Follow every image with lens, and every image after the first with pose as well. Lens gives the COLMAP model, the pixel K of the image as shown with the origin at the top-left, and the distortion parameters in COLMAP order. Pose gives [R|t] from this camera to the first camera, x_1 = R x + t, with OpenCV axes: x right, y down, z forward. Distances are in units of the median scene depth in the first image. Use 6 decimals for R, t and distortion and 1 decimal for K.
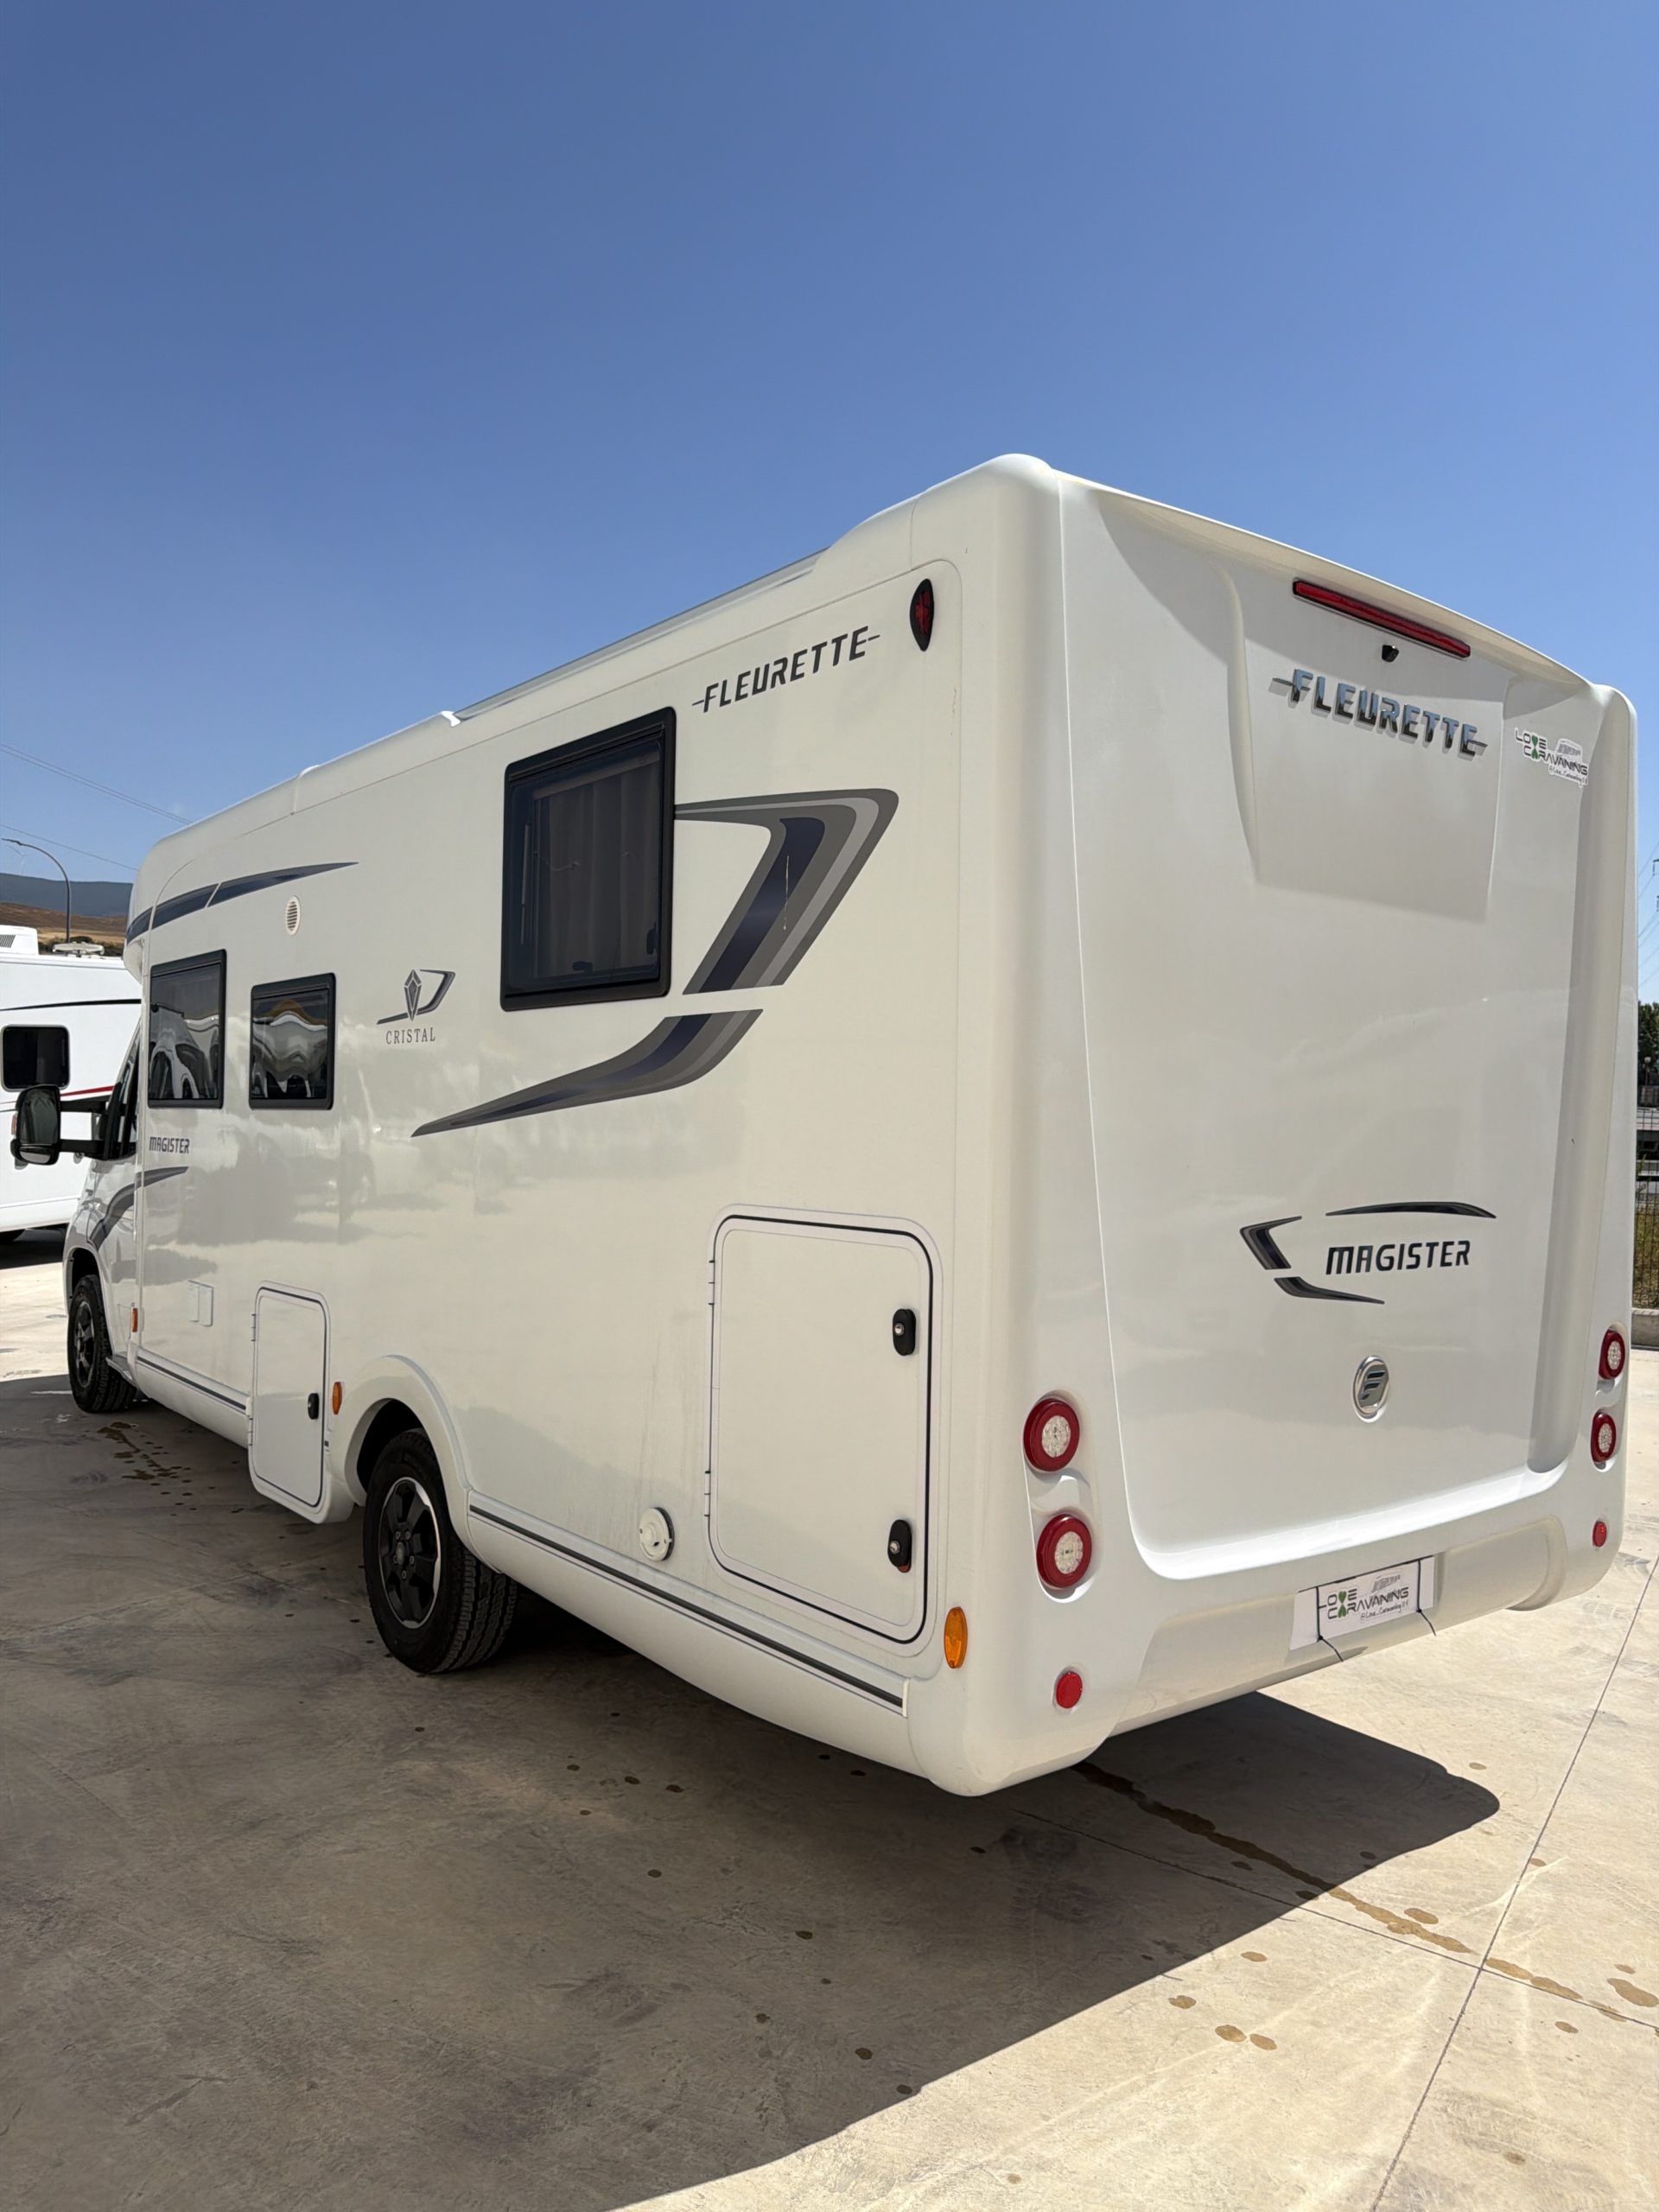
lens RADIAL K [[1576.2, 0, 865.2], [0, 1576.2, 1129.2], [0, 0, 1]] dist [0.054697, -0.071069]
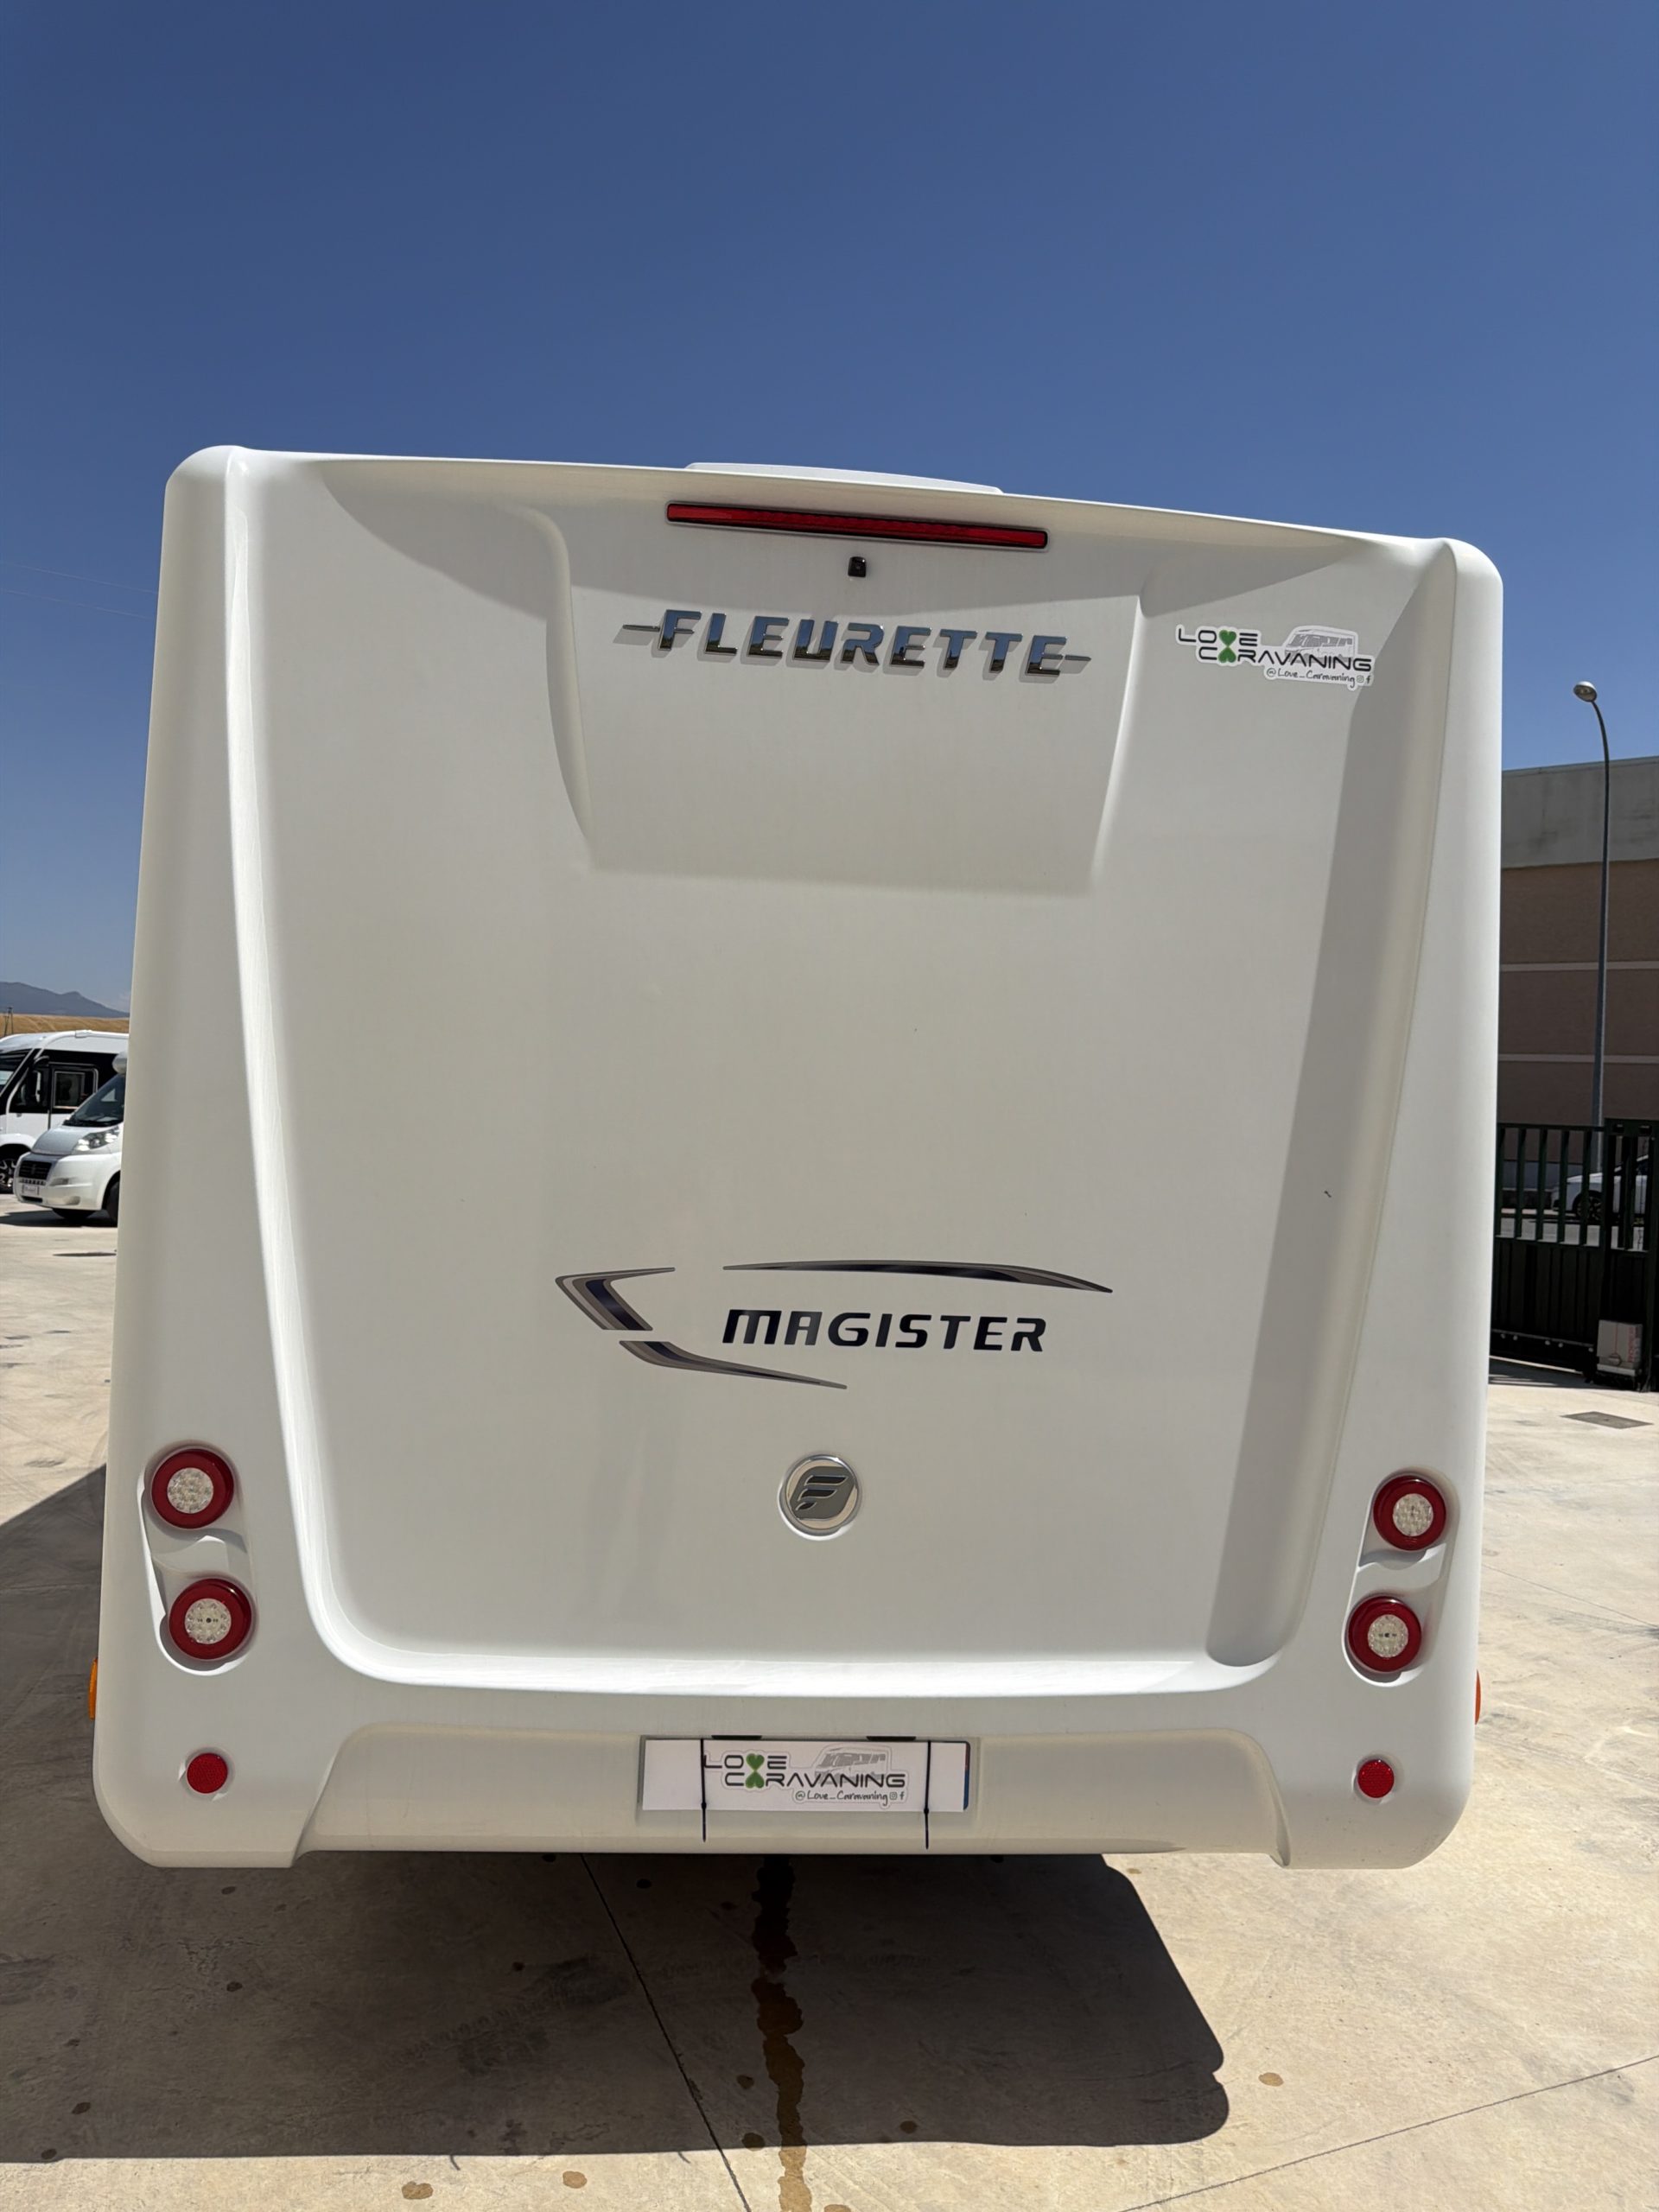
lens RADIAL K [[1576.2, 0, 846.6], [0, 1576.2, 1089.8], [0, 0, 1]] dist [0.054697, -0.071069]
pose [[0.829480, -0.009823, -0.558450, 0.765919], [-0.021450, 0.998548, -0.049424, 0.001725], [0.558125, 0.052975, 0.828064, 0.352948]]
